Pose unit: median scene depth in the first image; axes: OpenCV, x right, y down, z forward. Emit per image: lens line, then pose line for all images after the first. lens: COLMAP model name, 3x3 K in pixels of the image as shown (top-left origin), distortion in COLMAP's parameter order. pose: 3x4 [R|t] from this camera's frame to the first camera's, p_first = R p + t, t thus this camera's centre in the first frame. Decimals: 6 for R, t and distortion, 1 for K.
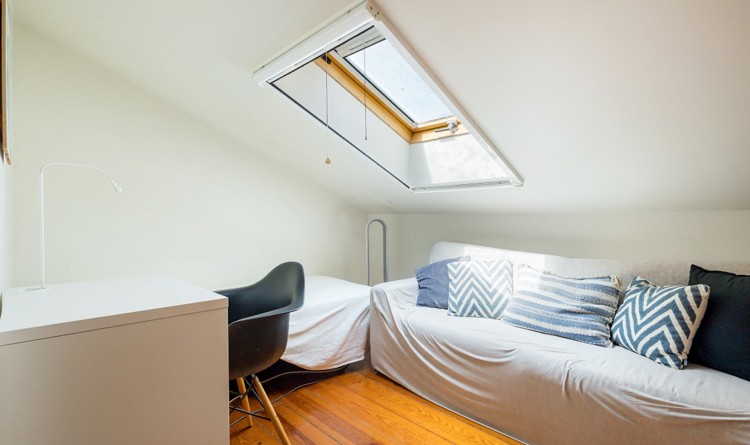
lens RADIAL K [[349.6, 0, 372.2], [0, 349.6, 217.9], [0, 0, 1]] dist [0.010603, -0.000249]
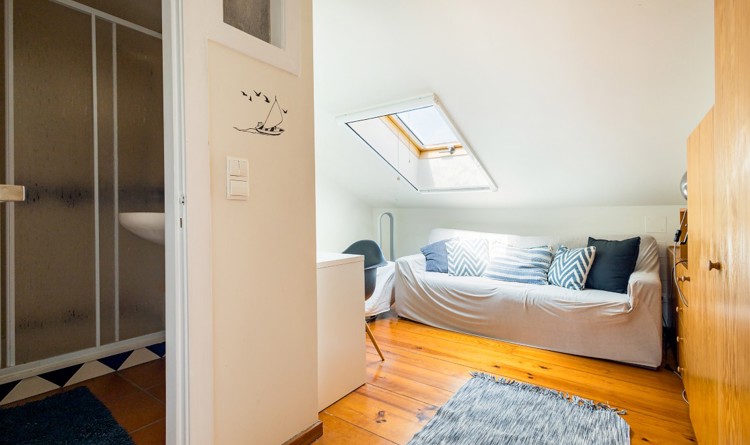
lens RADIAL K [[358.6, 0, 377.6], [0, 358.6, 220.9], [0, 0, 1]] dist [0.011960, 0.000238]
pose [[0.985597, -0.009826, 0.168823, -0.354029], [0.005221, 0.999603, 0.027697, -0.003233], [-0.169028, -0.026416, 0.985257, -0.477124]]
